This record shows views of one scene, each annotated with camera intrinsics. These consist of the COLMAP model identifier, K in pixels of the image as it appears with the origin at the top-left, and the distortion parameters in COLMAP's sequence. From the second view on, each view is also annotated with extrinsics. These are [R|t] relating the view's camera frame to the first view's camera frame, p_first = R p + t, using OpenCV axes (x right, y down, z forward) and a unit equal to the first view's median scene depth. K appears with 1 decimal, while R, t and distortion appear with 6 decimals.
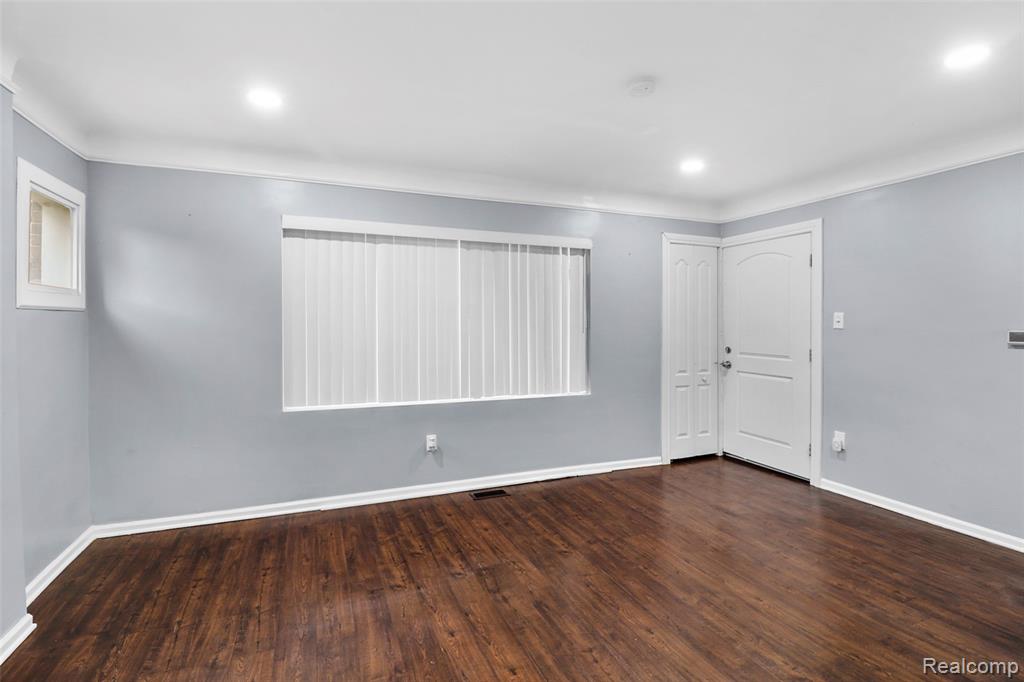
lens RADIAL K [[483.5, 0, 511.4], [0, 483.5, 321.7], [0, 0, 1]] dist [-0.001042, -0.011637]
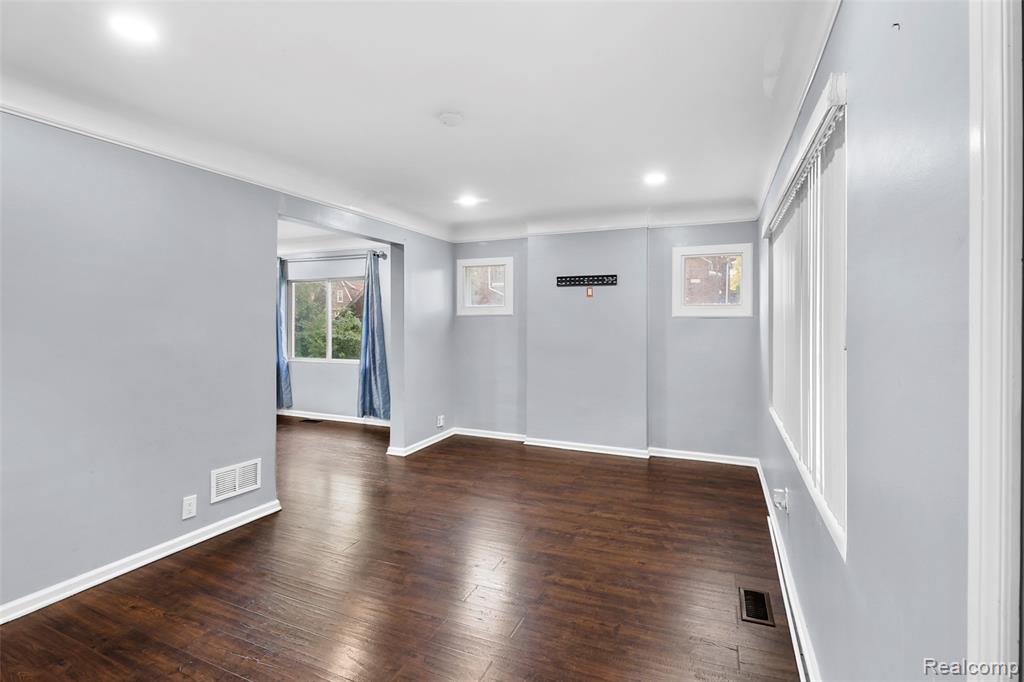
lens RADIAL K [[483.5, 0, 511.4], [0, 483.5, 321.7], [0, 0, 1]] dist [-0.001042, -0.011637]
pose [[-0.716693, -0.001878, -0.697386, 0.865677], [-0.001031, 0.999998, -0.001633, -0.014142], [0.697388, -0.000451, -0.716693, 1.719665]]
